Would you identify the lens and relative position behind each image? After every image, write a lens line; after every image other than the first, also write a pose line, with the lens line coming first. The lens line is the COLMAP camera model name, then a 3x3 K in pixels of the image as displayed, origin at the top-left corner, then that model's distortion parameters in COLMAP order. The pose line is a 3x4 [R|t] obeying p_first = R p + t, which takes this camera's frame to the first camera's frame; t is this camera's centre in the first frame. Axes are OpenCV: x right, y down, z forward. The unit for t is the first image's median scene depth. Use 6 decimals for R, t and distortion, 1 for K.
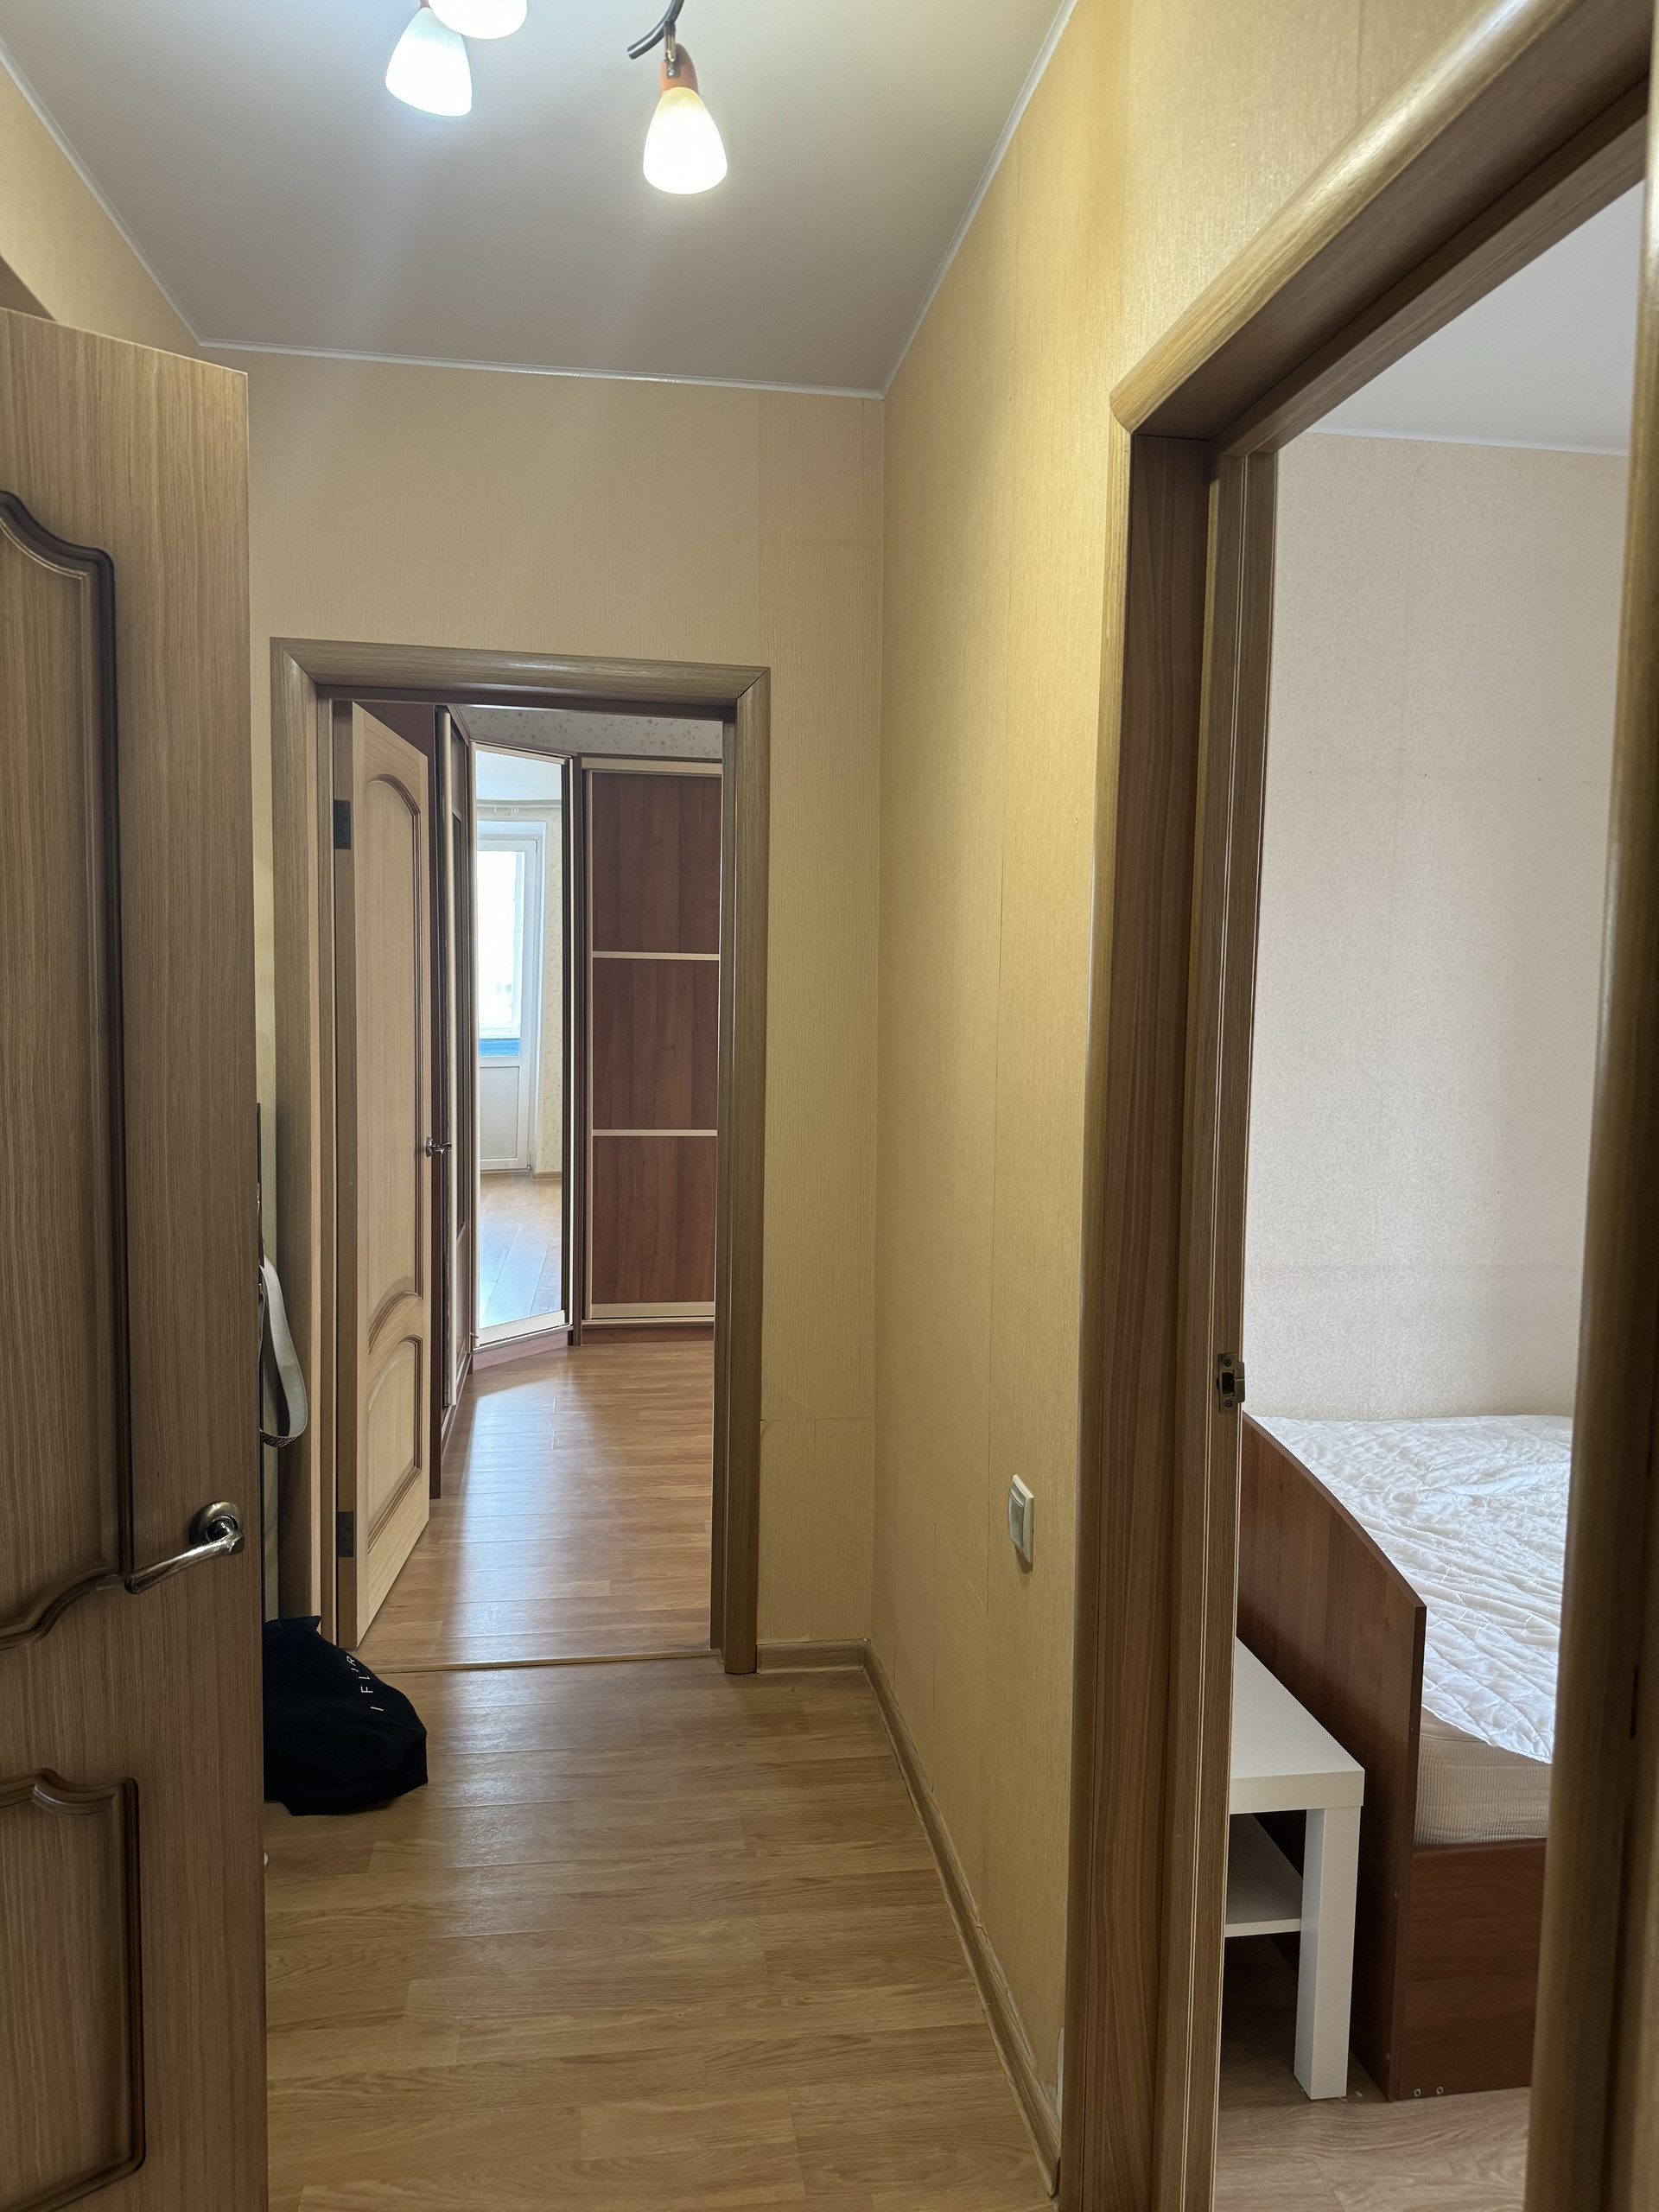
lens RADIAL K [[1497.1, 0, 829.5], [0, 1497.1, 1106.0], [0, 0, 1]] dist [0.124776, 0.000172]
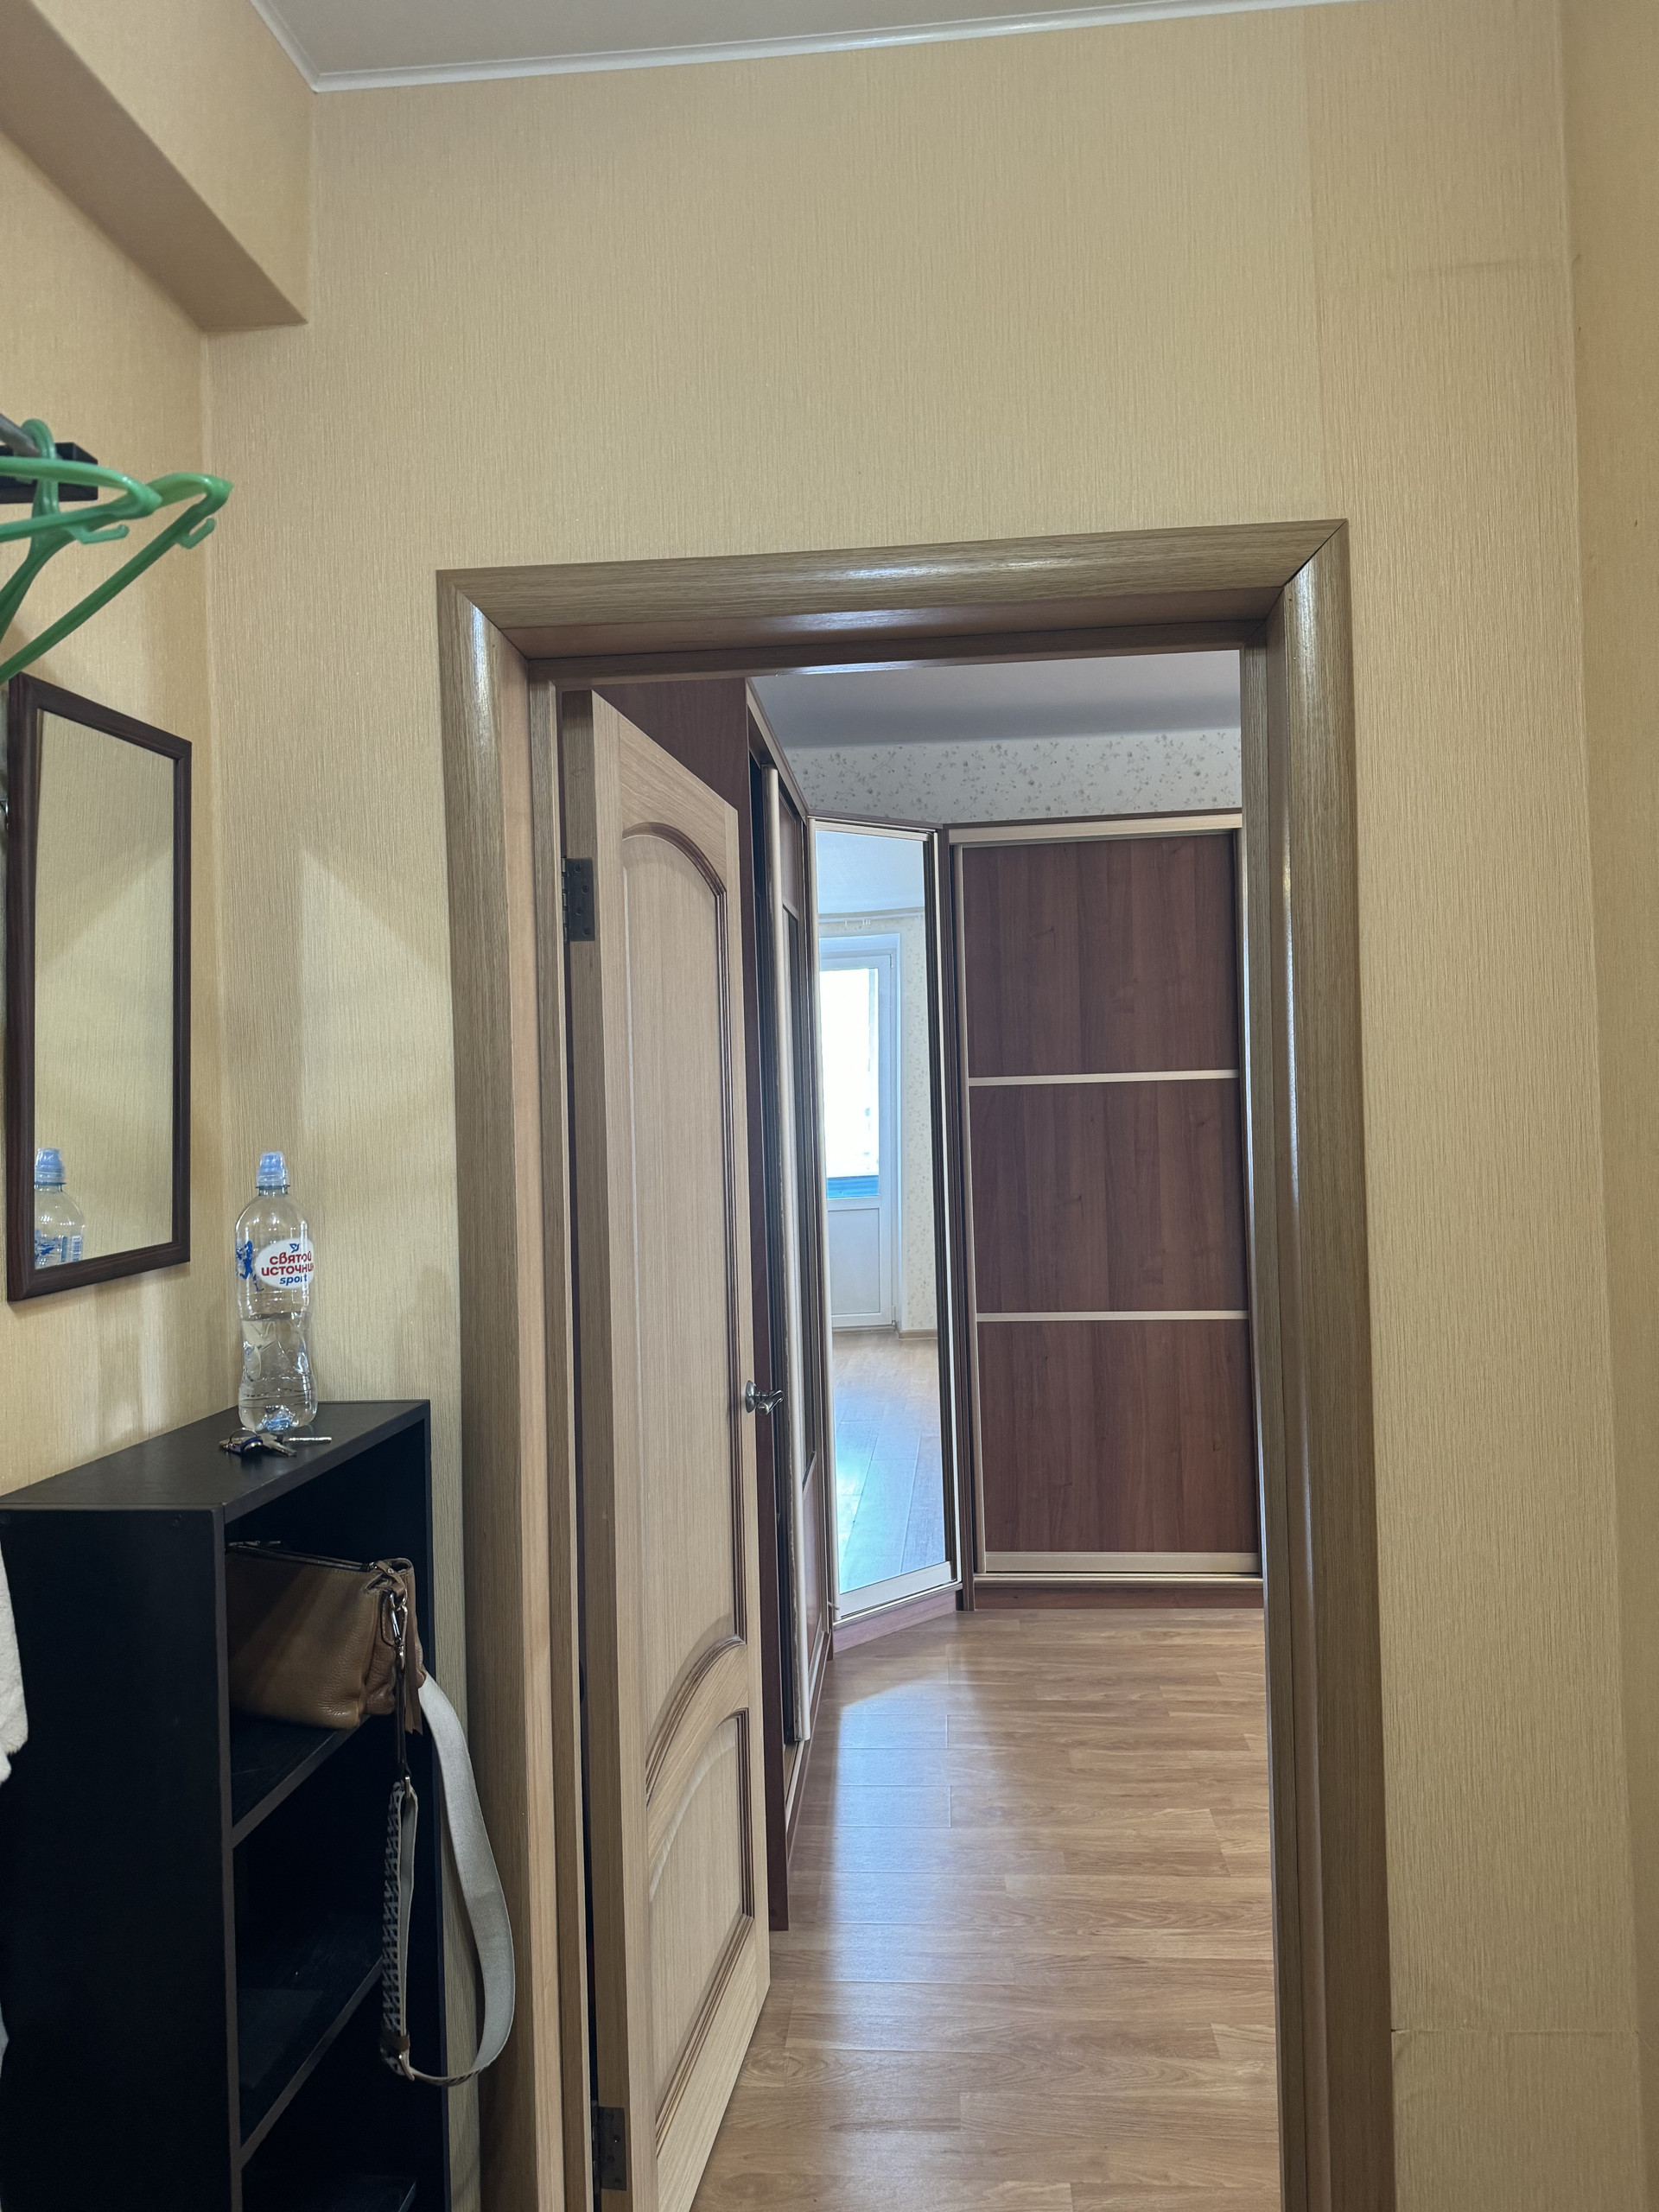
lens RADIAL K [[1497.1, 0, 829.5], [0, 1497.1, 1106.0], [0, 0, 1]] dist [0.124776, 0.000172]
pose [[0.971782, -0.045685, -0.231413, -0.059035], [0.027874, 0.996432, -0.079660, -0.035169], [0.234227, 0.070962, 0.969589, 0.287194]]
